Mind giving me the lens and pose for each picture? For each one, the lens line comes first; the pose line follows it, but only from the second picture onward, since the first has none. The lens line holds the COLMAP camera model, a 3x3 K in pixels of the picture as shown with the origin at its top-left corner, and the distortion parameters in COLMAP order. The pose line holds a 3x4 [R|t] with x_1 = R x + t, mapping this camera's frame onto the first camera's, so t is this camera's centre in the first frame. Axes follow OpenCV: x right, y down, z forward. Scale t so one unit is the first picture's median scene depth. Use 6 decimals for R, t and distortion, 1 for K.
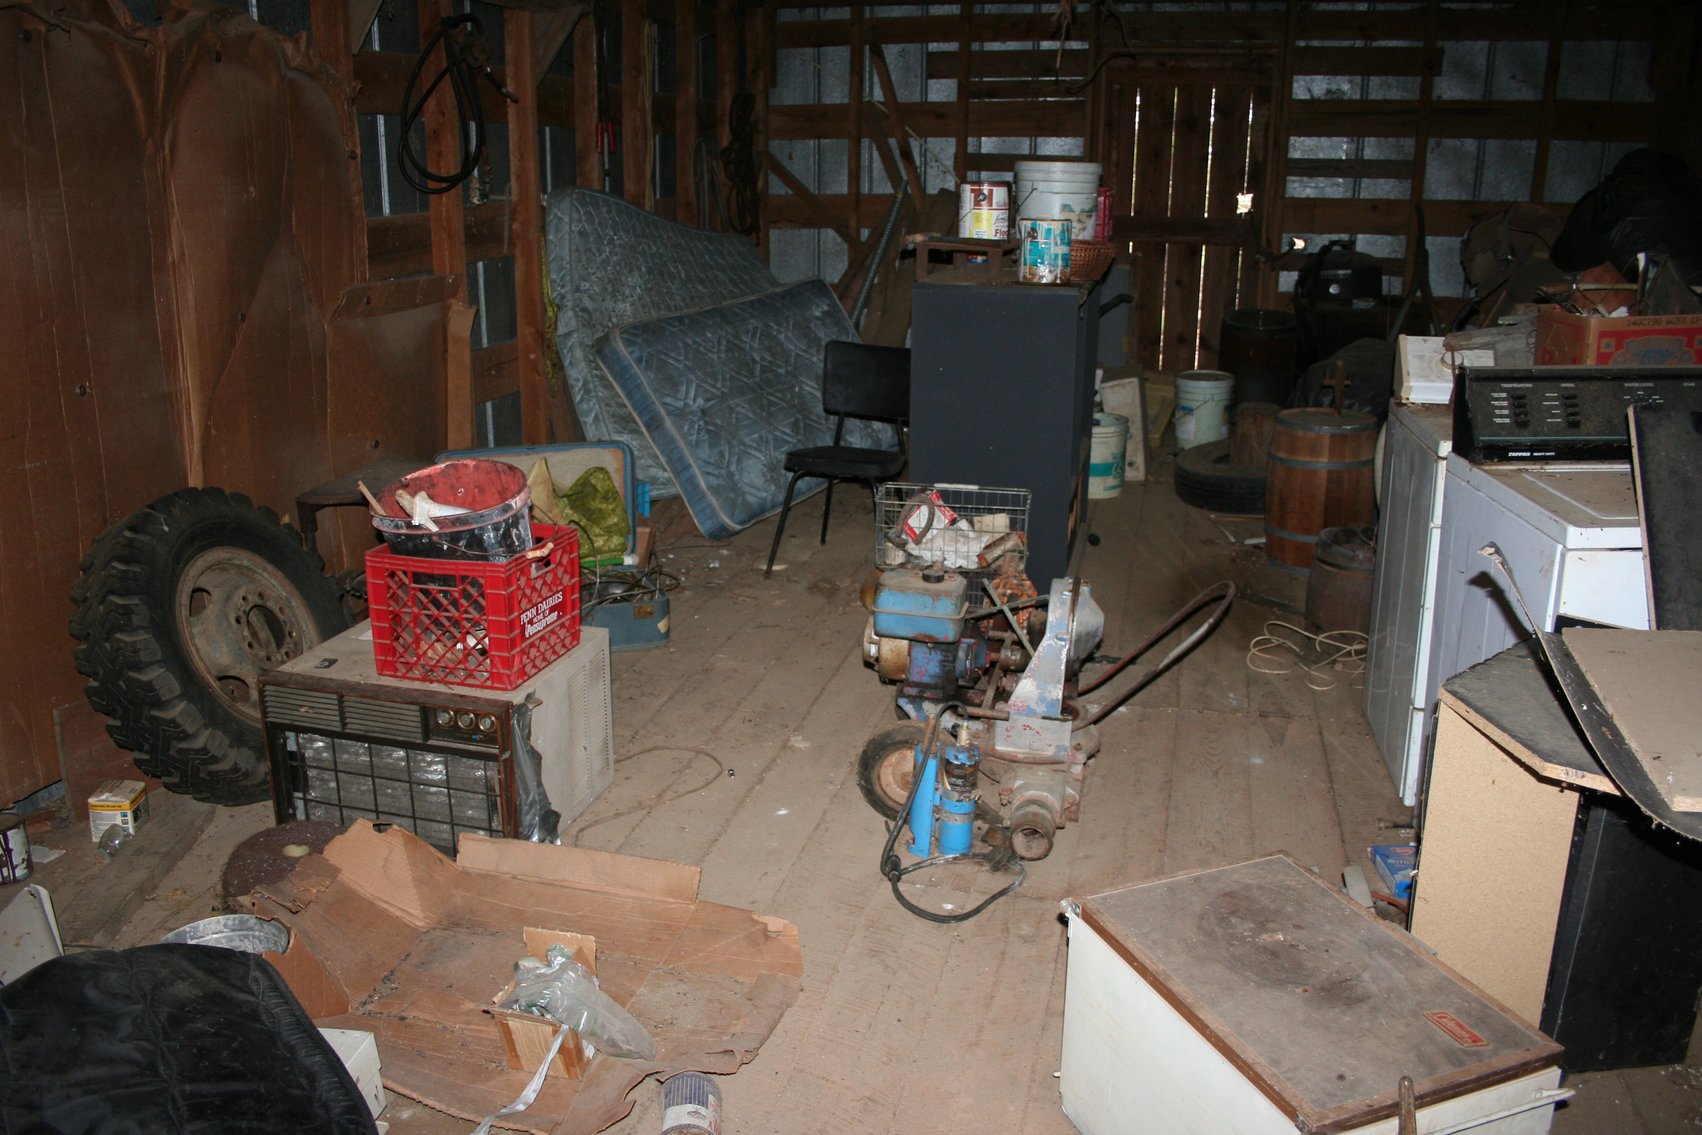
lens RADIAL K [[1431.2, 0, 846.2], [0, 1431.2, 579.6], [0, 0, 1]] dist [-0.151126, 0.121202]
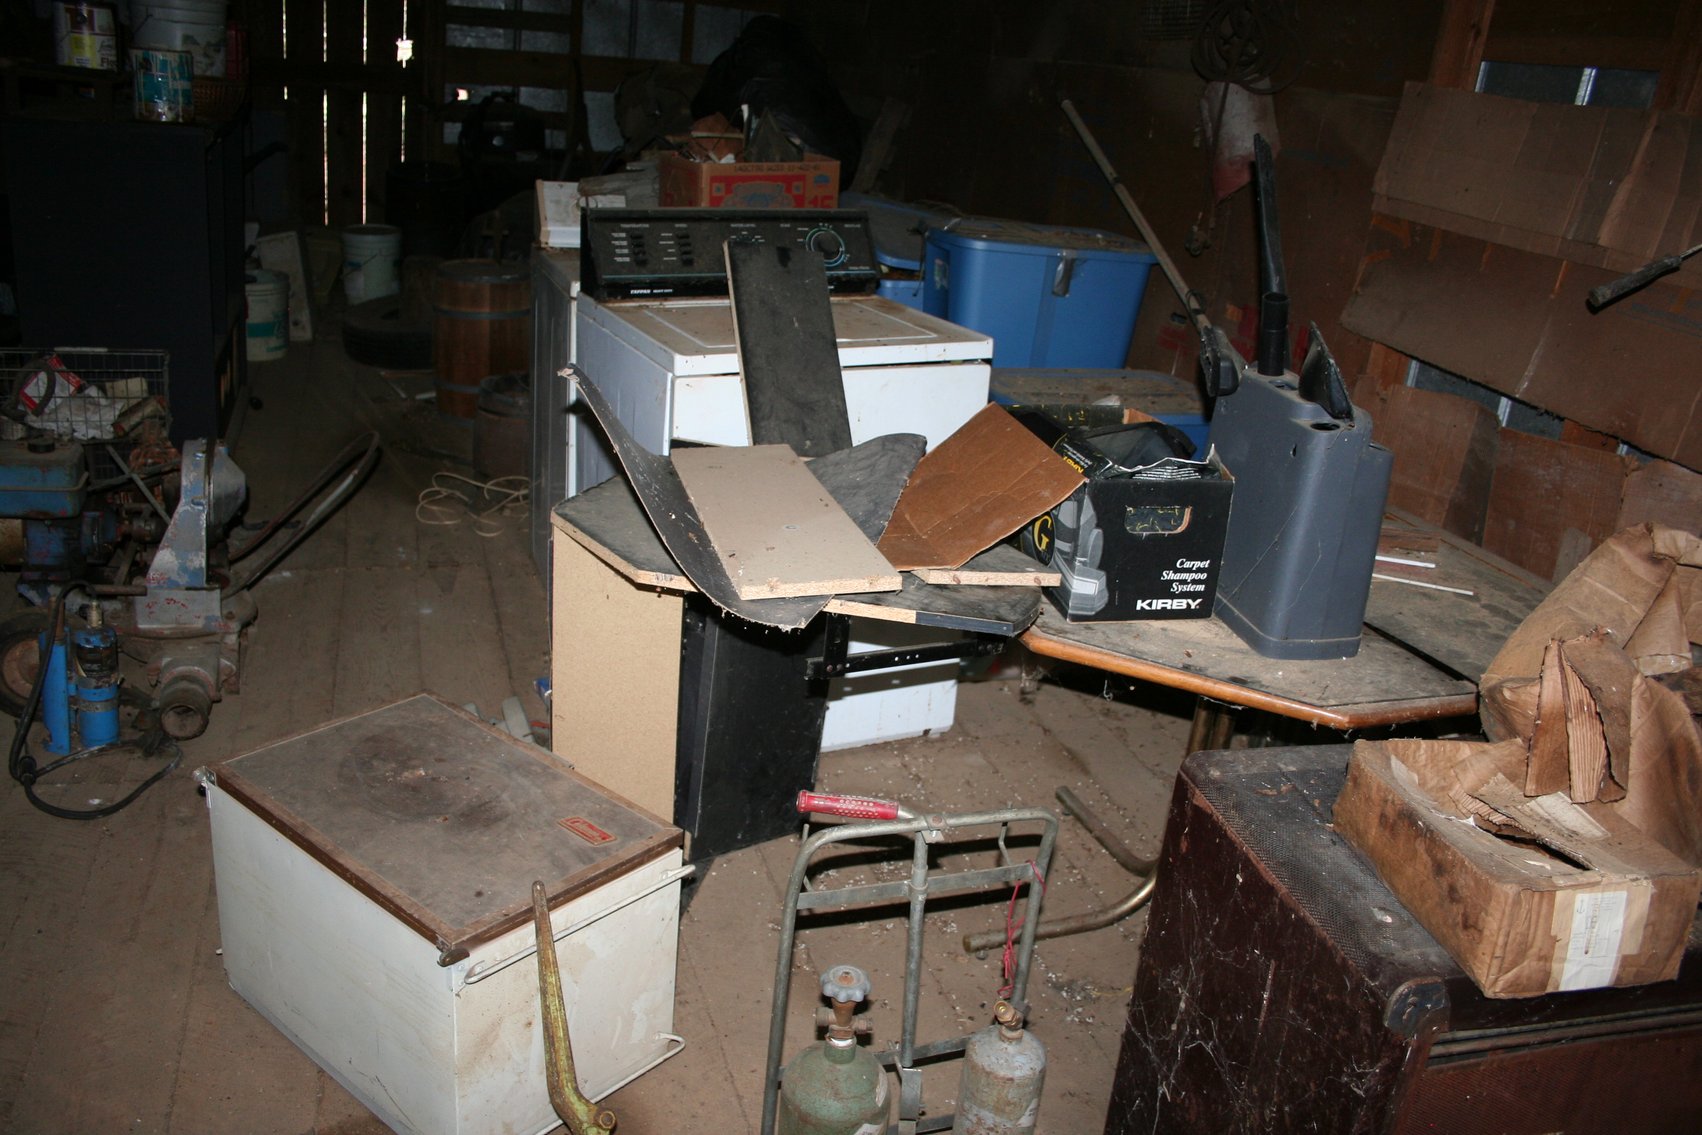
lens RADIAL K [[1431.2, 0, 856.9], [0, 1431.2, 588.4], [0, 0, 1]] dist [-0.151126, 0.121202]
pose [[0.850317, -0.108106, 0.515047, 0.041404], [0.055084, 0.991581, 0.117188, 0.013487], [-0.523380, -0.071276, 0.849113, -0.009633]]
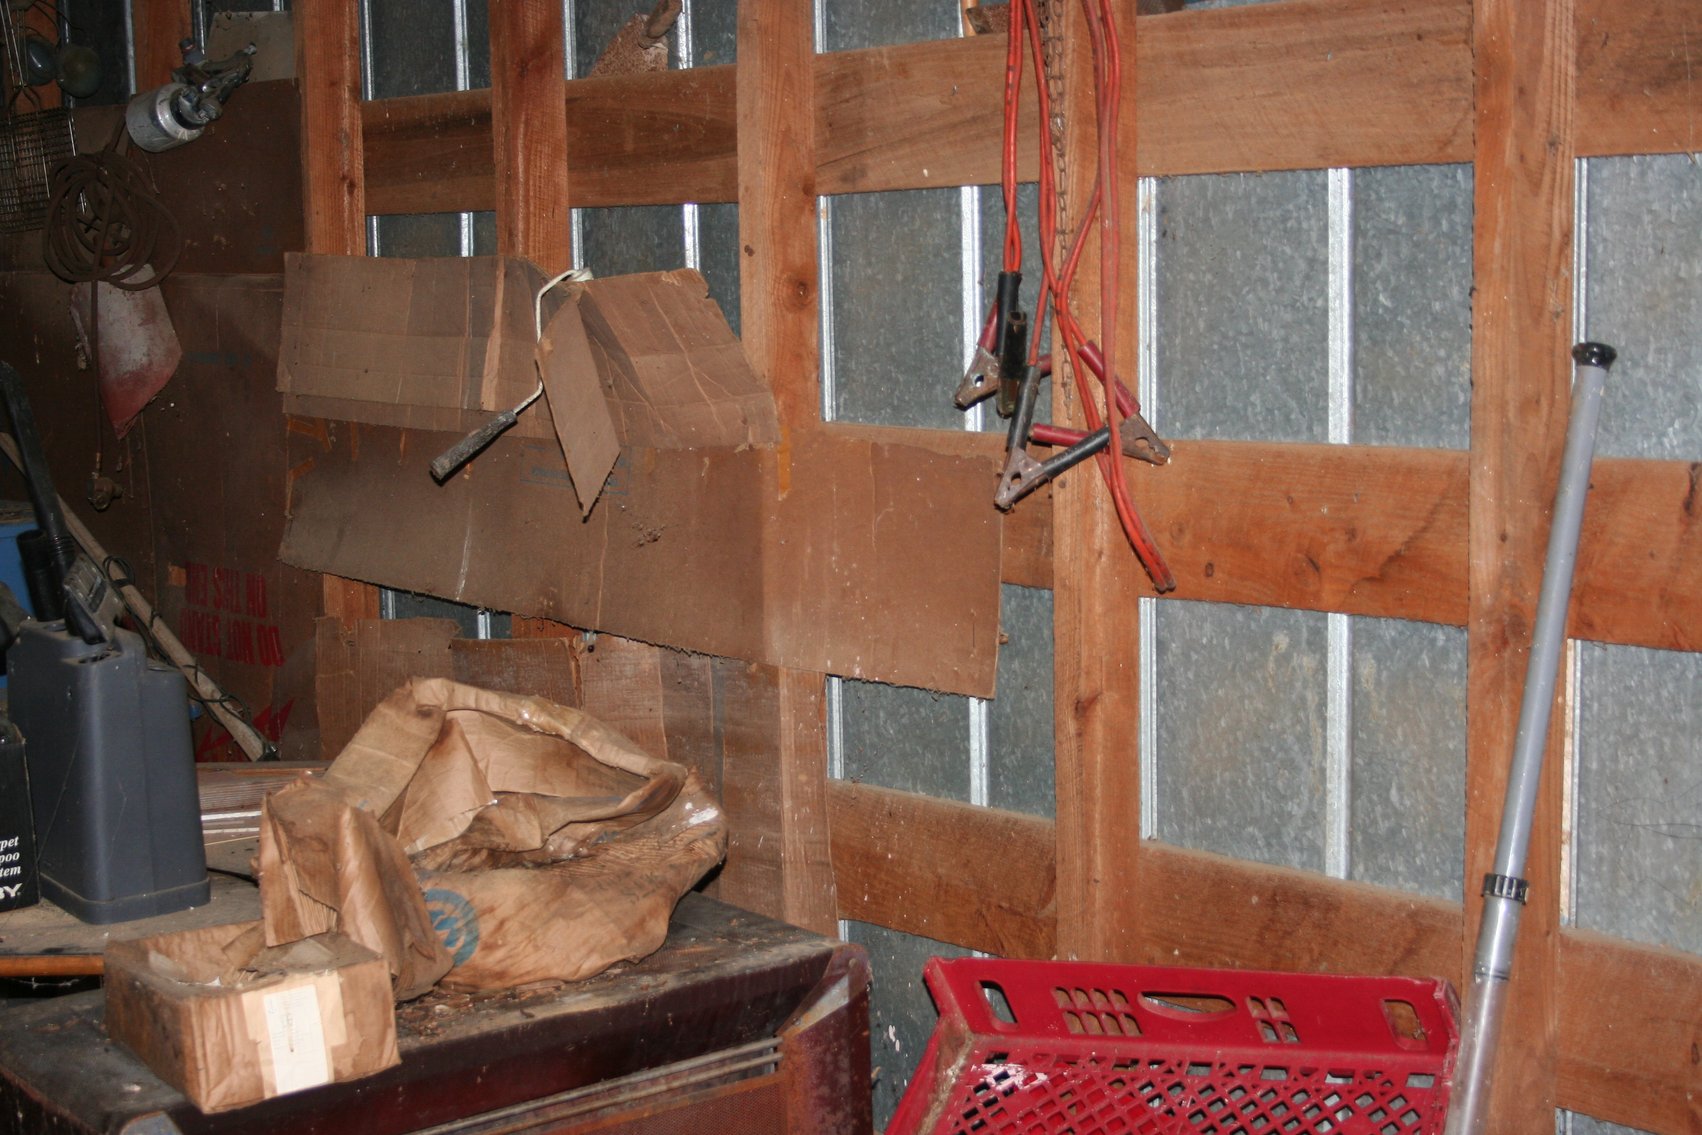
lens RADIAL K [[2622.2, 0, 851.4], [0, 2622.2, 573.5], [0, 0, 1]] dist [-0.008316, 0.000000]
pose [[0.579289, -0.124918, 0.805494, -0.095537], [0.259105, 0.965153, -0.036662, 0.091167], [-0.772845, 0.229945, 0.591469, -0.366906]]
